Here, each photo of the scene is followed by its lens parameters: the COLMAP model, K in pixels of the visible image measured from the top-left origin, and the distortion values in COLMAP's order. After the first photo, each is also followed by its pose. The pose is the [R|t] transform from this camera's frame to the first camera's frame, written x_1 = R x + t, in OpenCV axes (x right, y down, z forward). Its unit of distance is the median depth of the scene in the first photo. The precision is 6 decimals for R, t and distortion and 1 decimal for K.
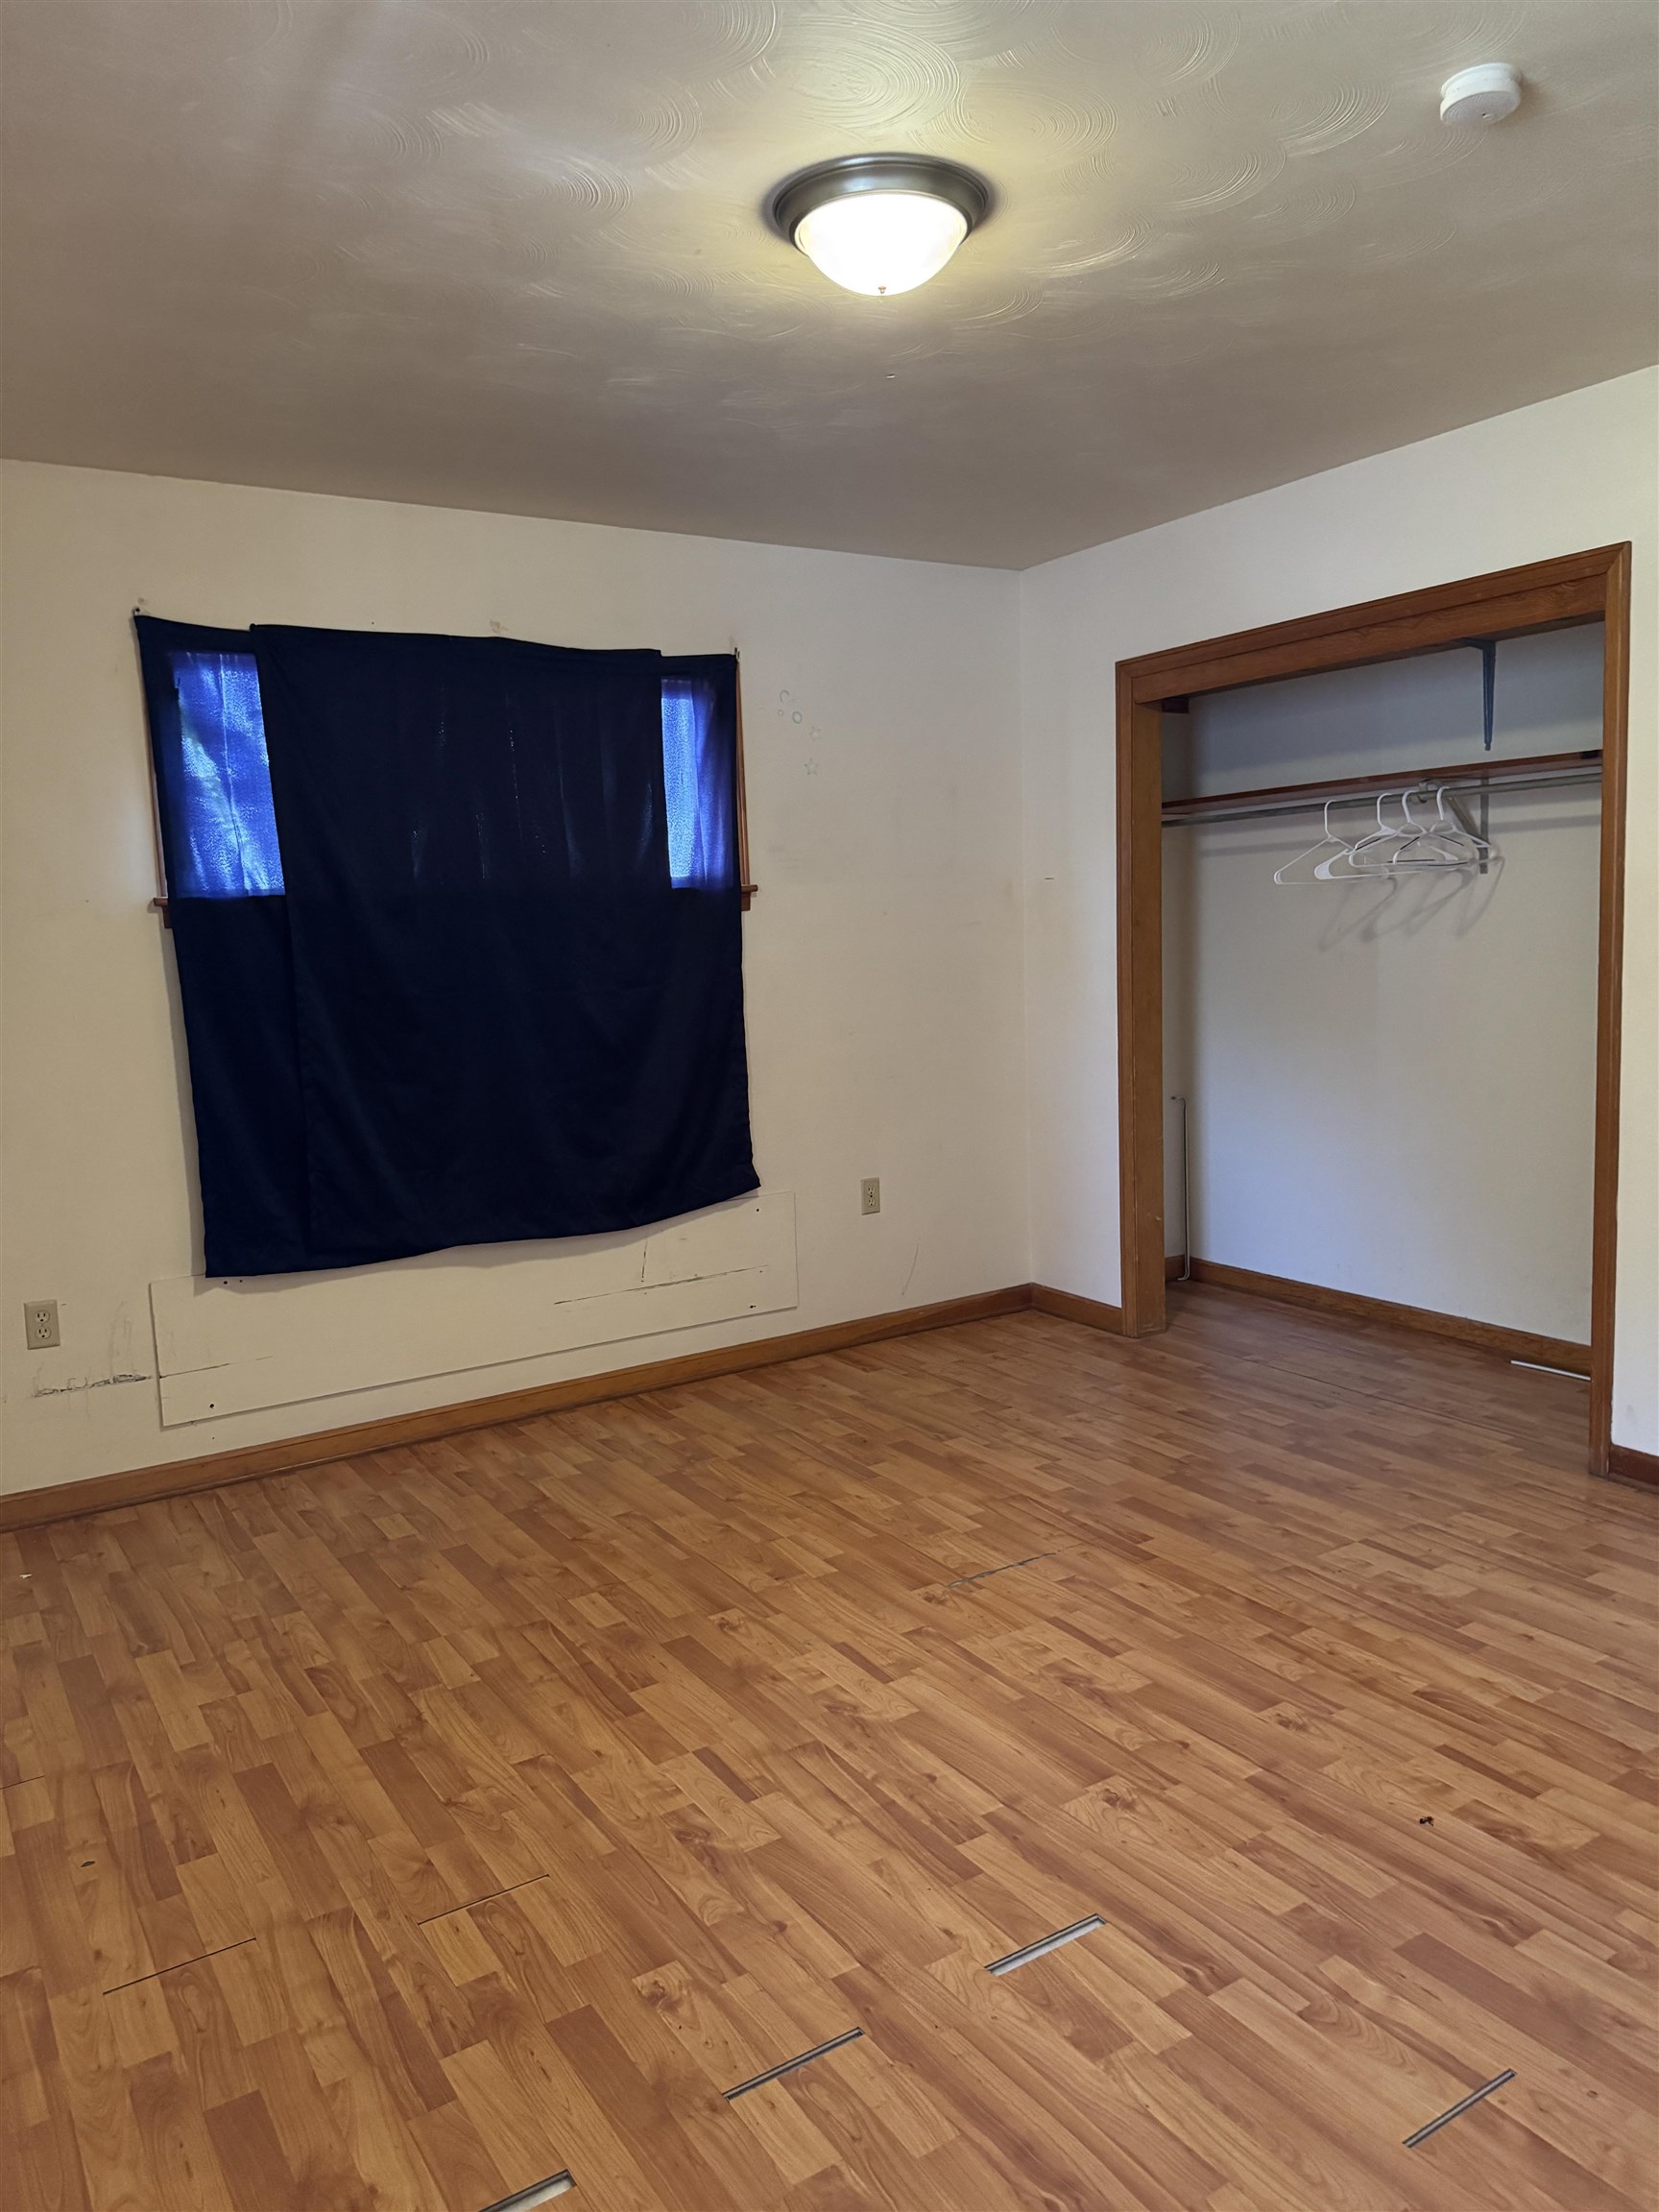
lens RADIAL K [[1561.0, 0, 825.8], [0, 1561.0, 1143.1], [0, 0, 1]] dist [0.053527, -0.062694]
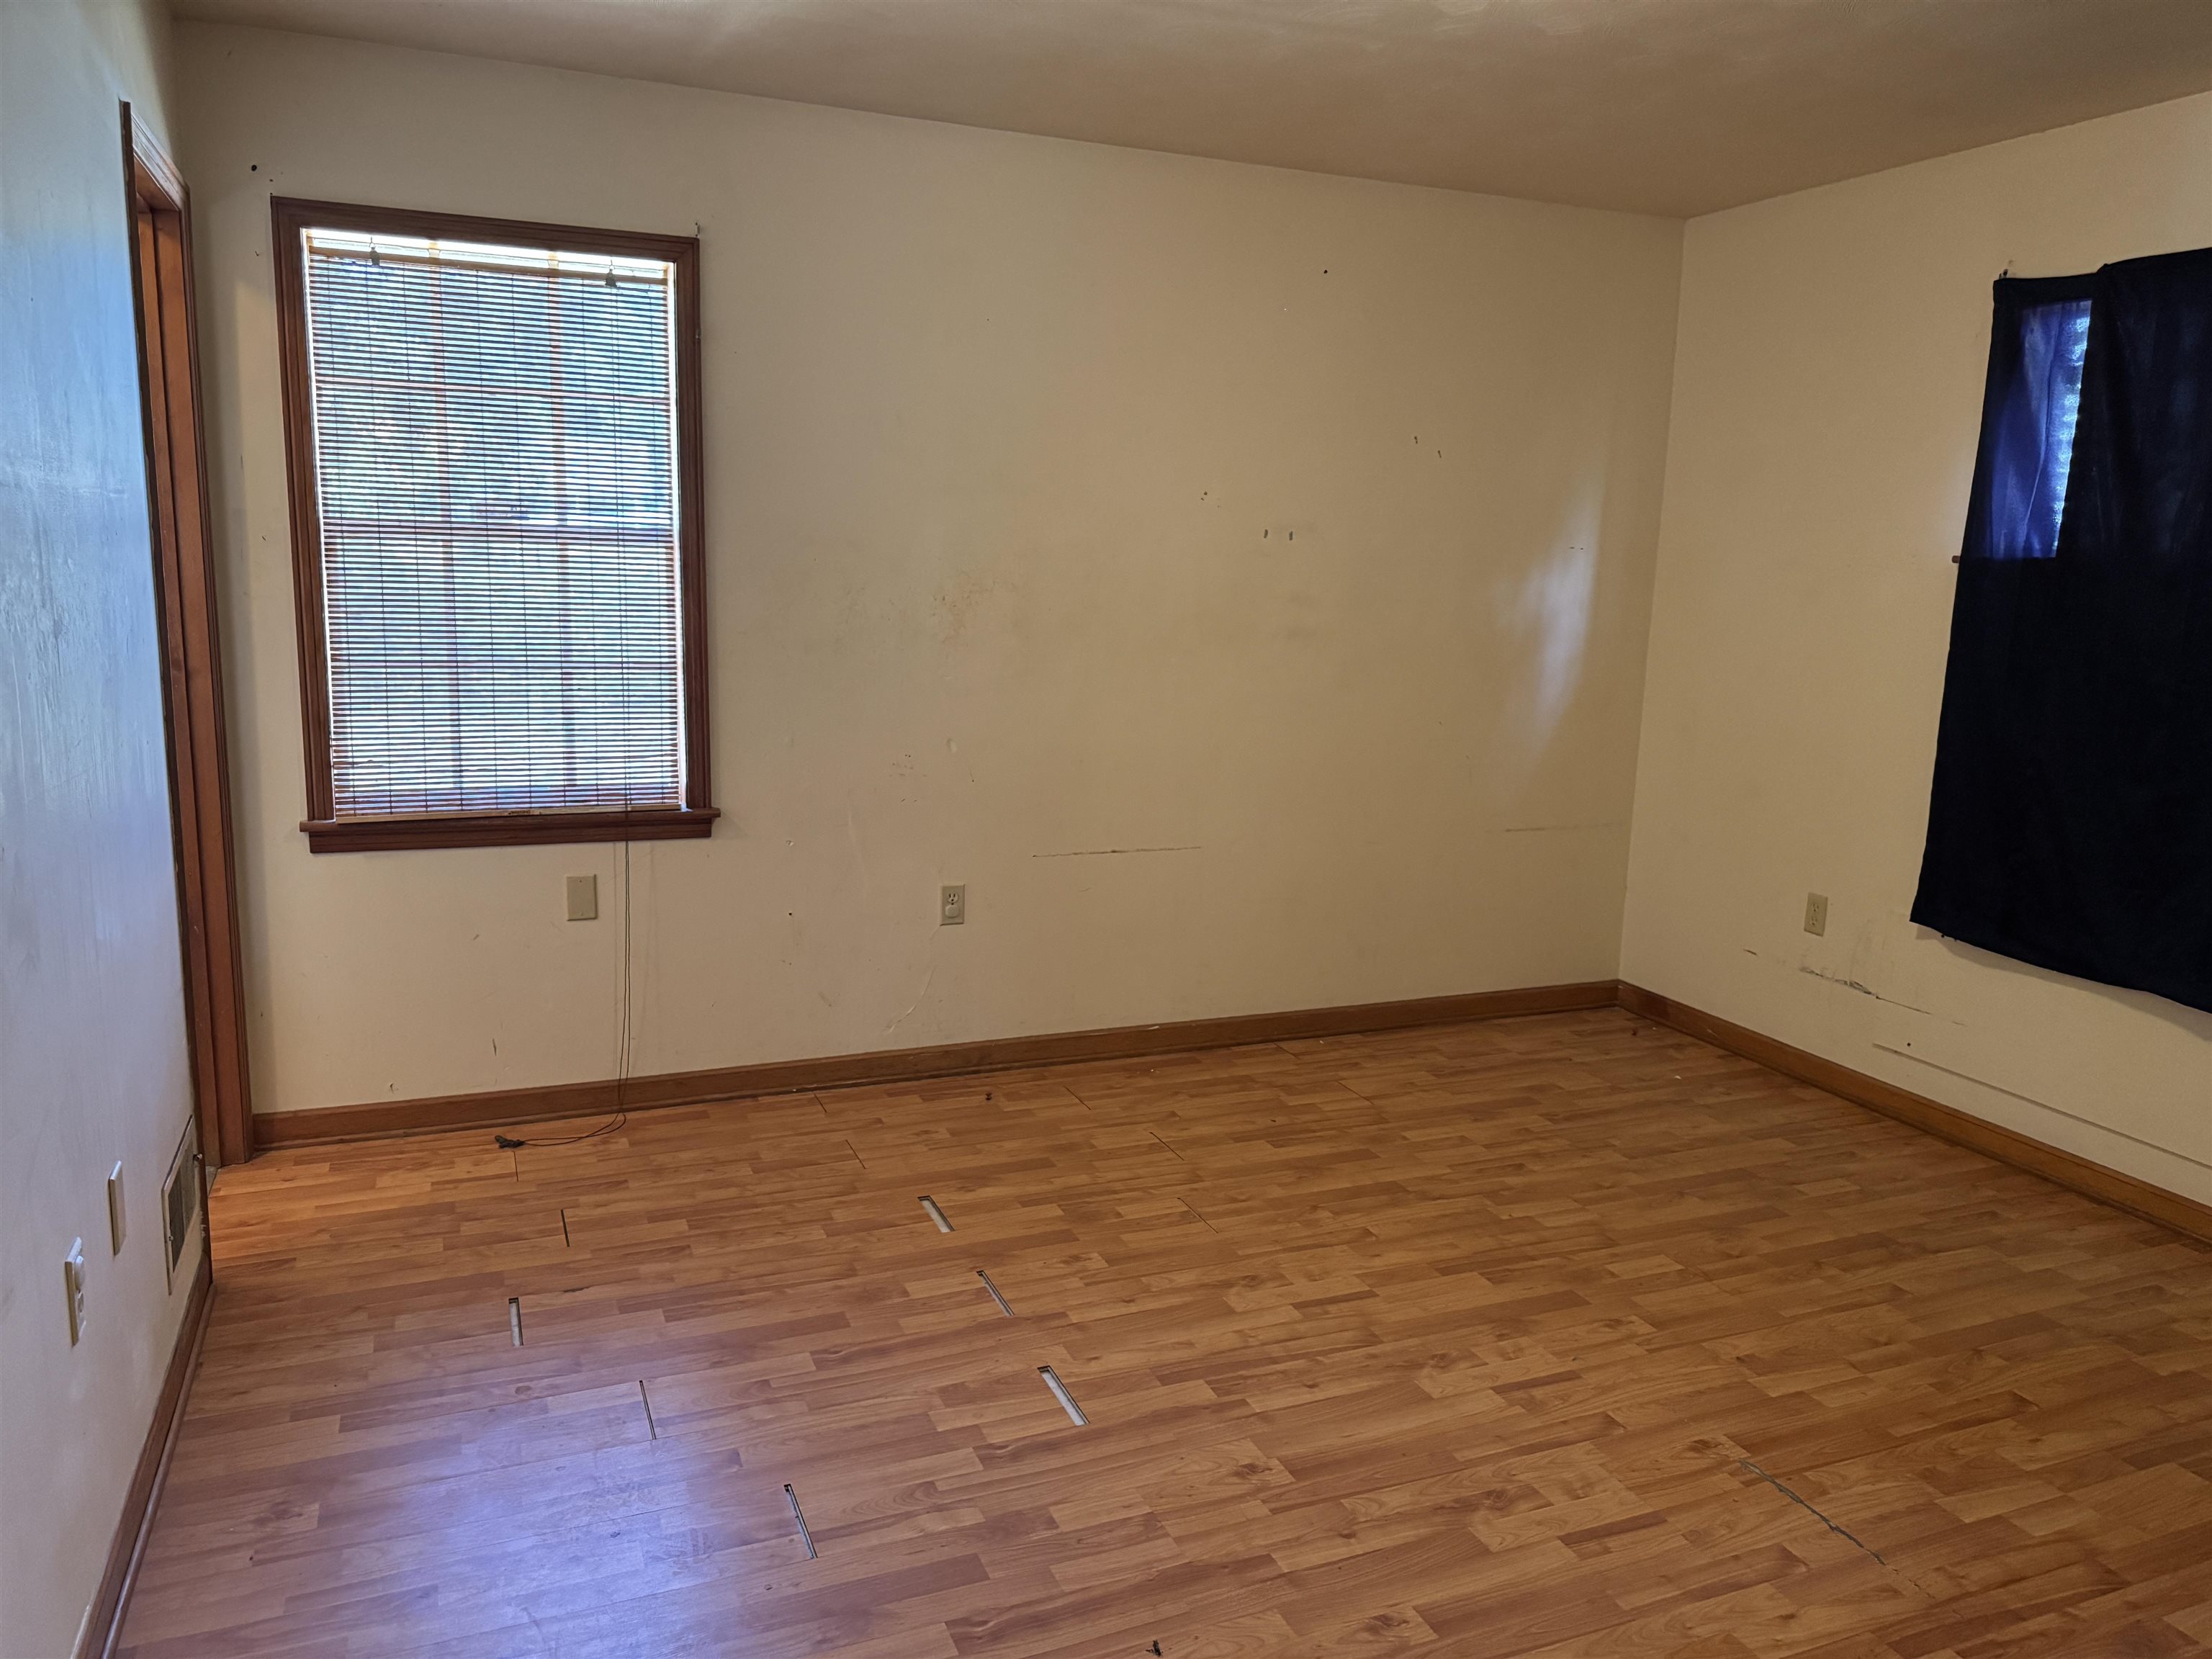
lens RADIAL K [[1561.0, 0, 1106.4], [0, 1561.0, 841.7], [0, 0, 1]] dist [0.053527, -0.062694]
pose [[-0.169411, 0.212884, -0.962279, 0.981420], [-0.167969, 0.955870, 0.241038, -0.180262], [0.971126, 0.202468, -0.126177, 0.857853]]
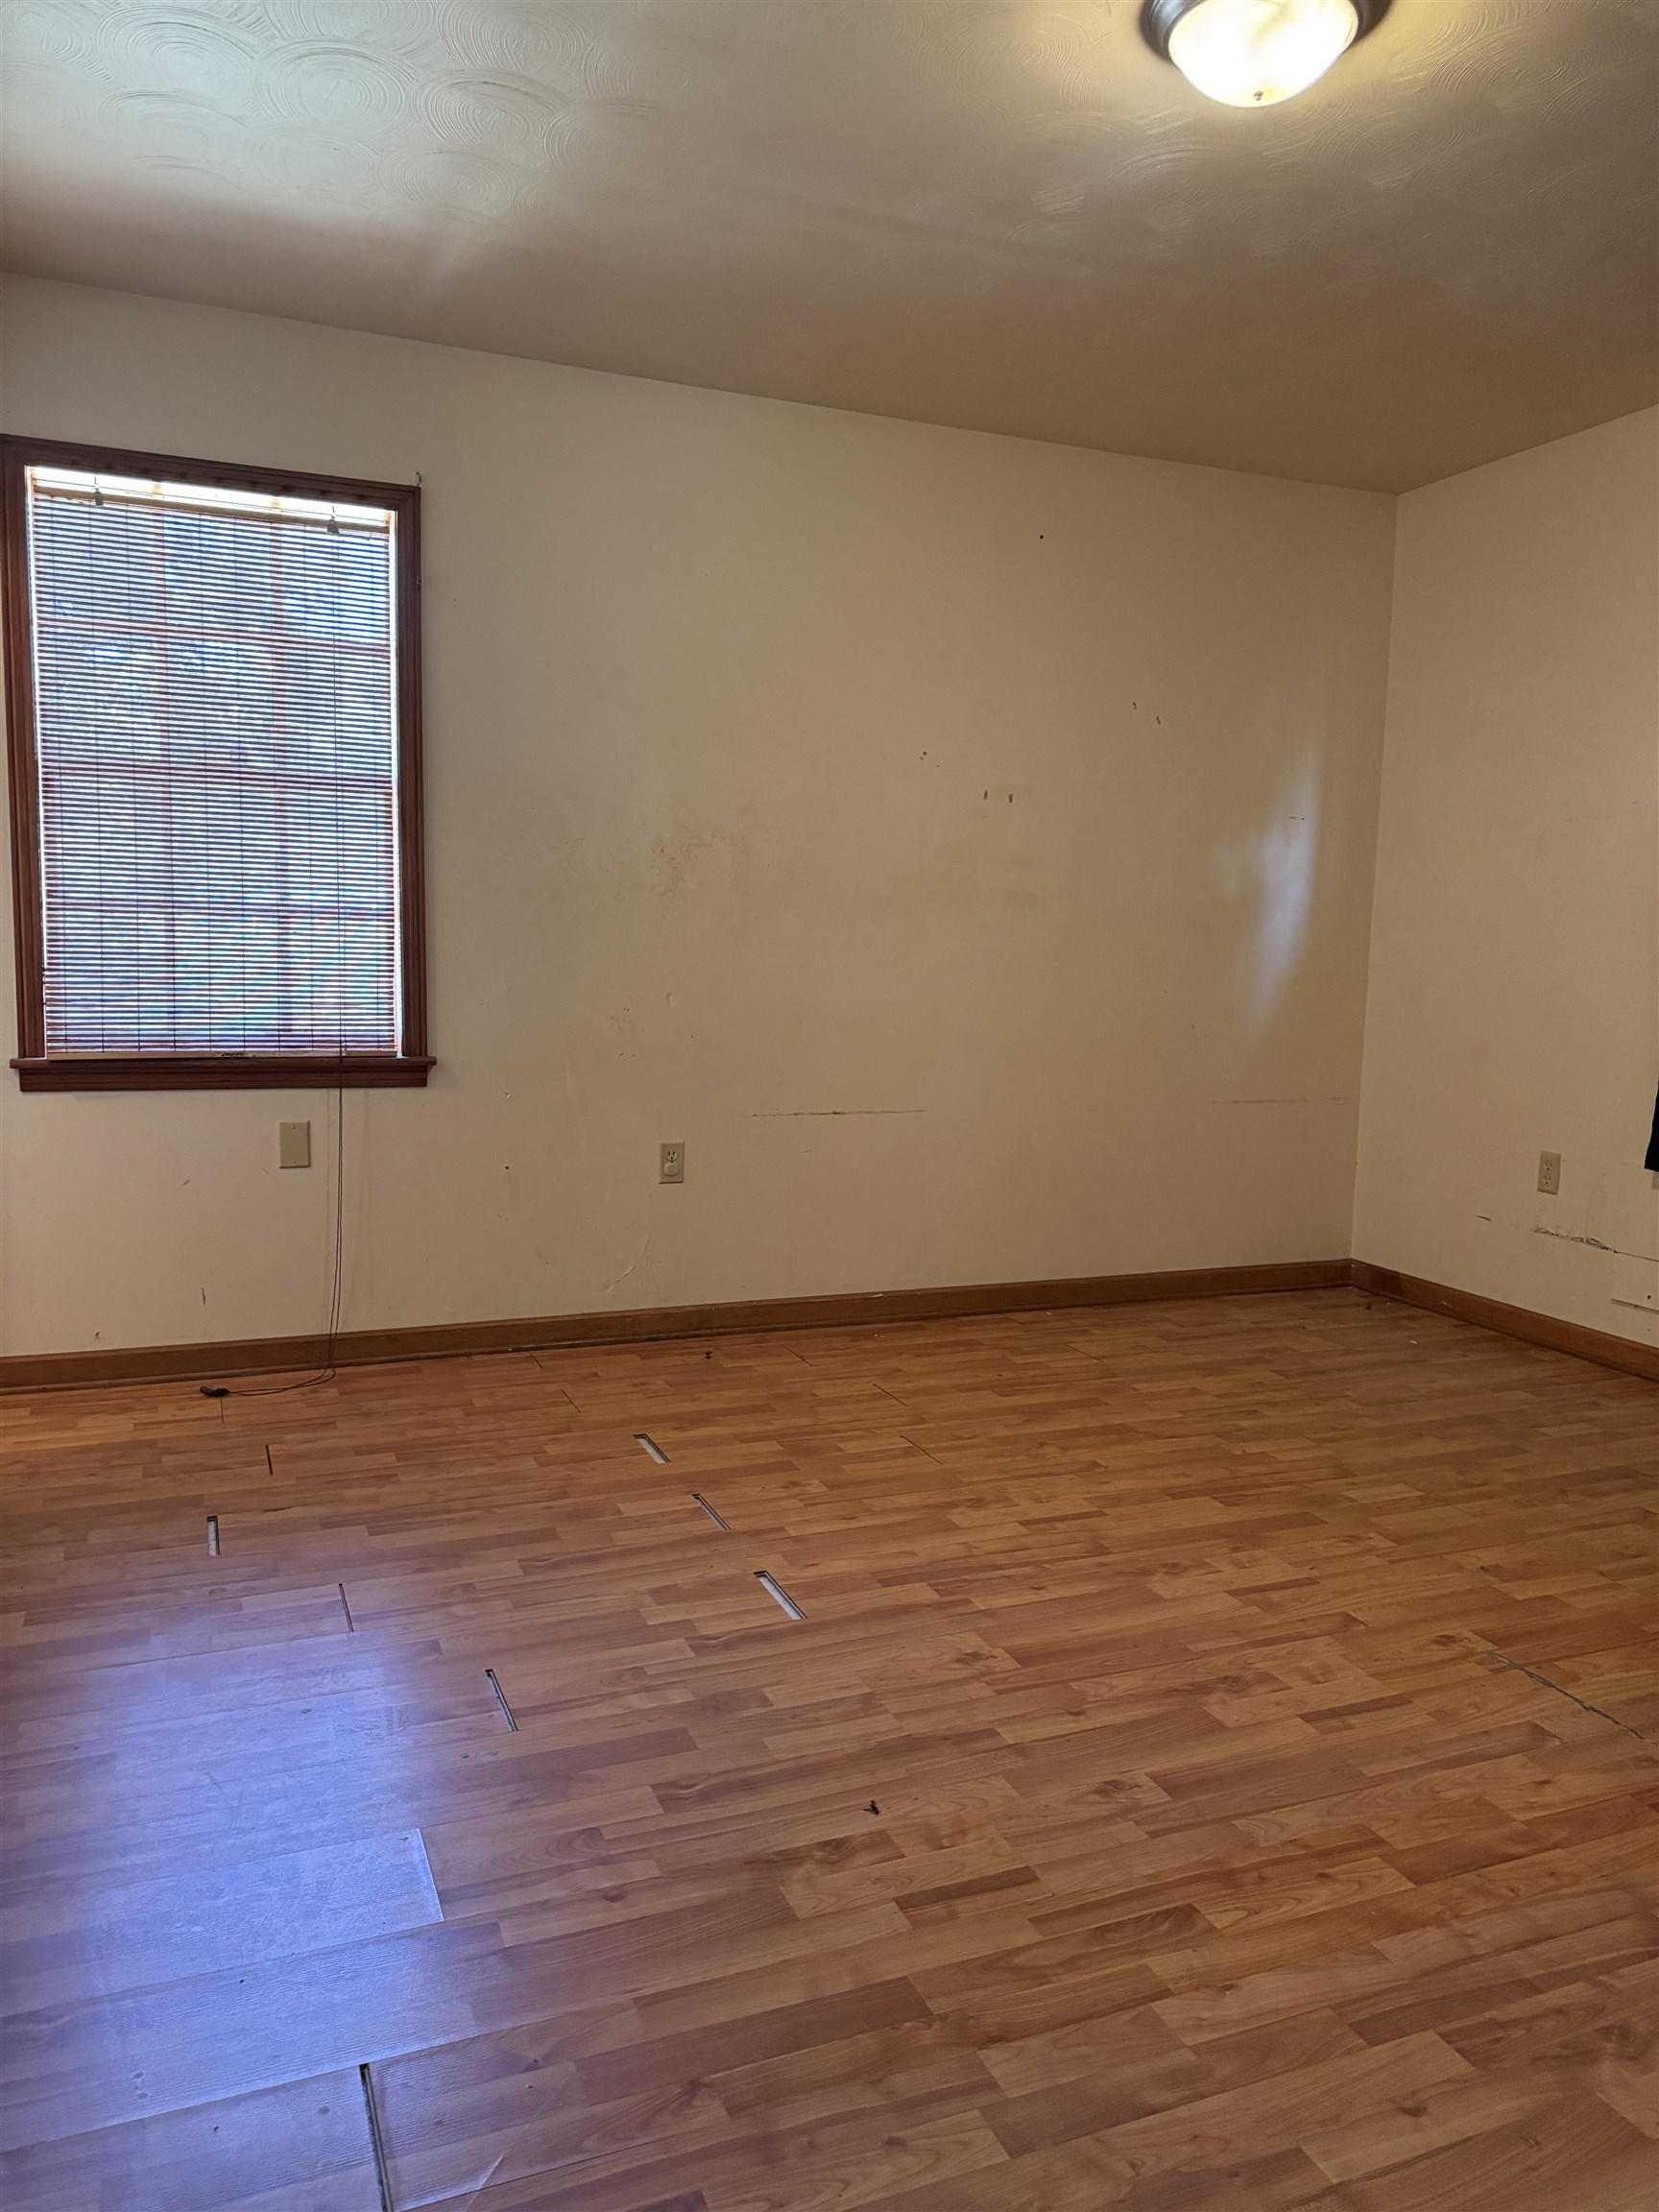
lens RADIAL K [[1561.0, 0, 832.9], [0, 1561.0, 1121.9], [0, 0, 1]] dist [0.053527, -0.062694]
pose [[-0.171178, 0.150436, -0.973687, 0.983736], [-0.162532, 0.970422, 0.178505, -0.057183], [0.971741, 0.188812, -0.141664, 0.888954]]
